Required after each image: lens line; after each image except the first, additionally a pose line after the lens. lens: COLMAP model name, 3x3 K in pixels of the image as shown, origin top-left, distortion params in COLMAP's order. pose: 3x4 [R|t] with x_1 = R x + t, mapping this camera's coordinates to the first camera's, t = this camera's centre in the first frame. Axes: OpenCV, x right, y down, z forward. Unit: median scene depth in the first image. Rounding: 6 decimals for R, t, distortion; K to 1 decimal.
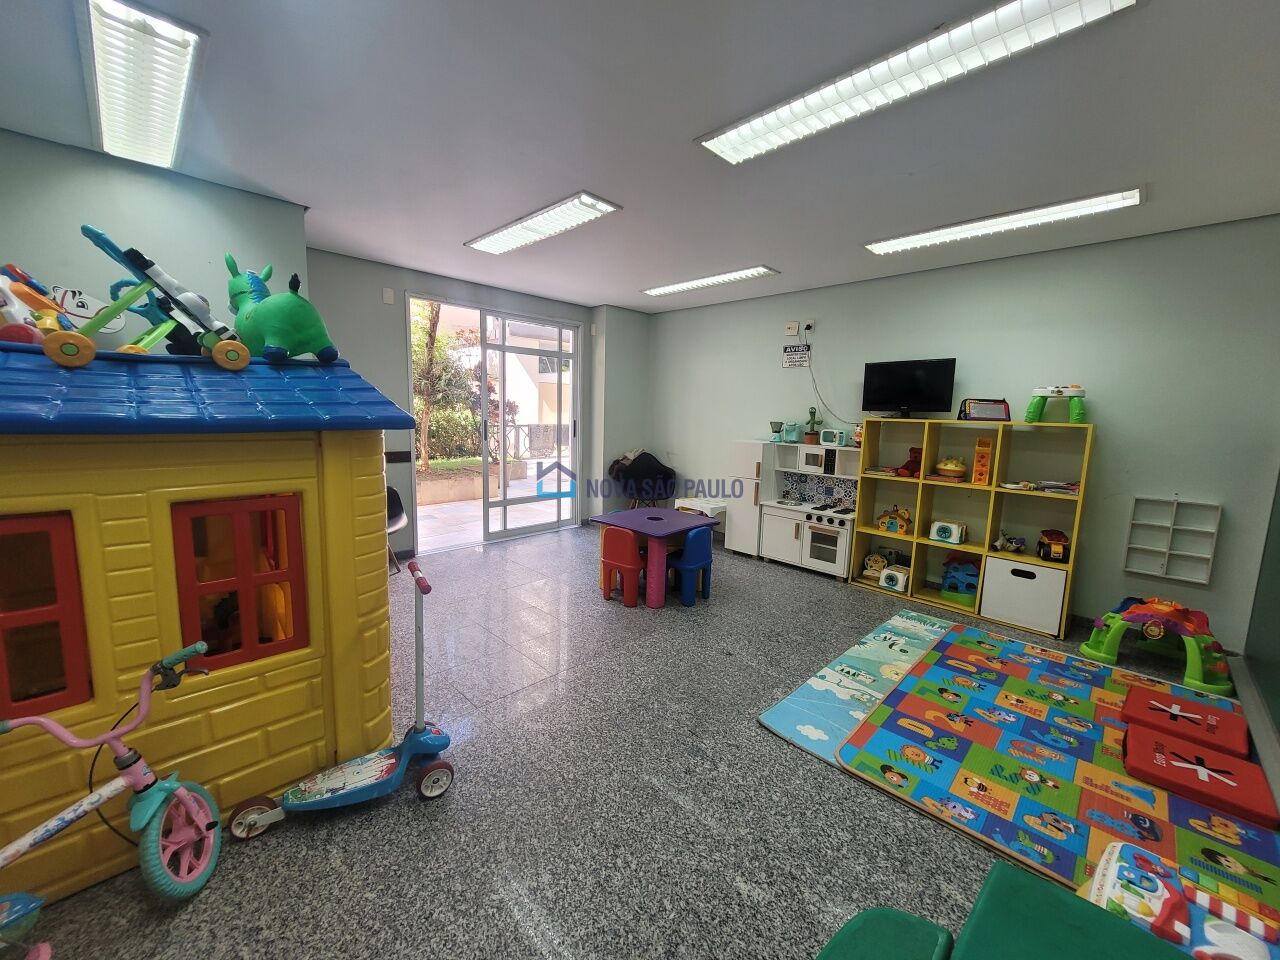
lens RADIAL K [[506.9, 0, 640.1], [0, 506.9, 476.1], [0, 0, 1]] dist [-0.000355, -0.000027]
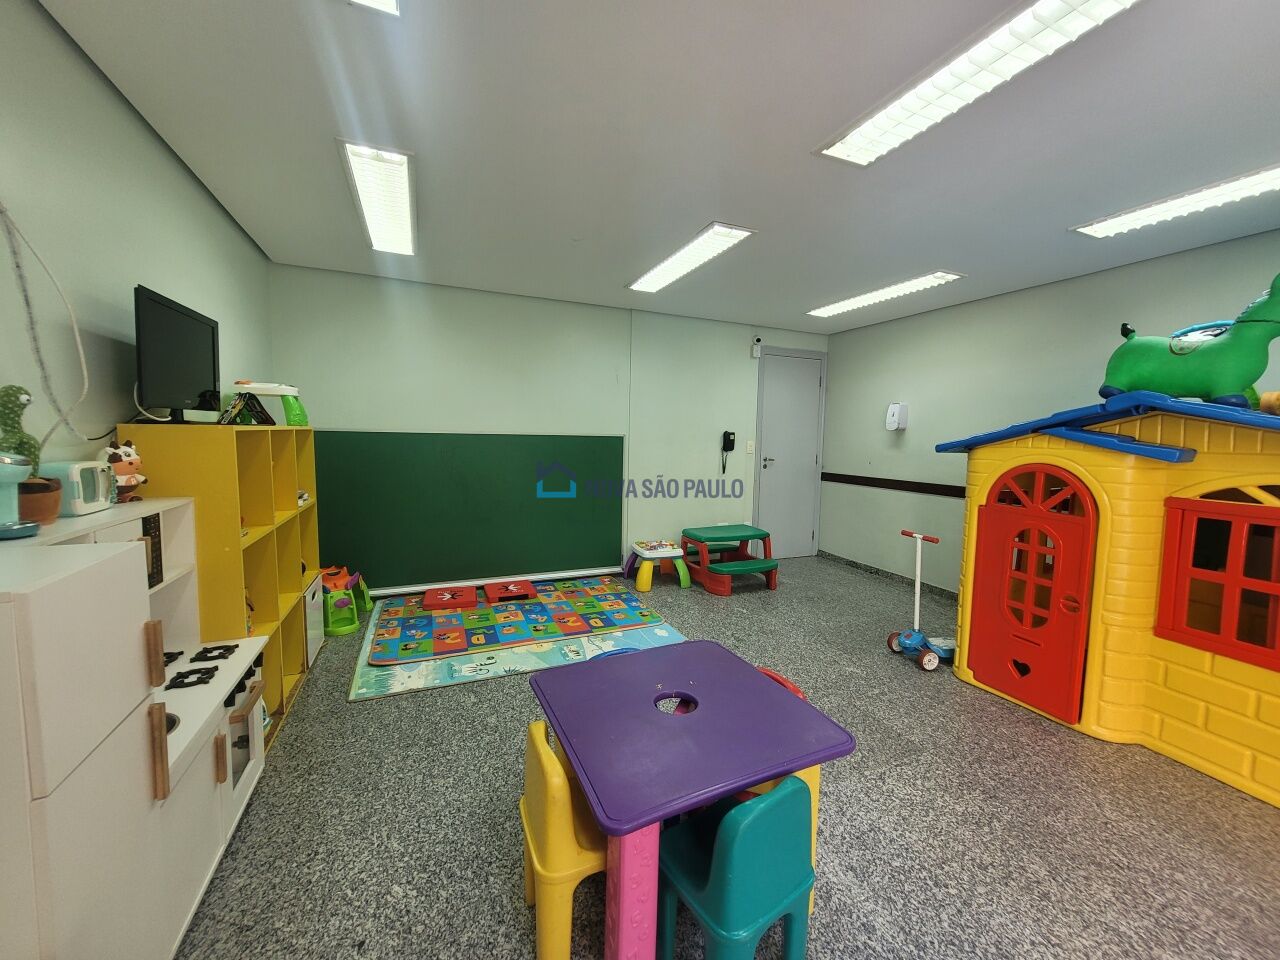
lens RADIAL K [[506.9, 0, 642.0], [0, 506.9, 473.7], [0, 0, 1]] dist [-0.000355, -0.000027]
pose [[-0.930149, -0.075917, 0.359249, -0.113292], [0.002380, 0.977126, 0.212648, -0.263976], [-0.367175, 0.198649, -0.908692, 1.979326]]
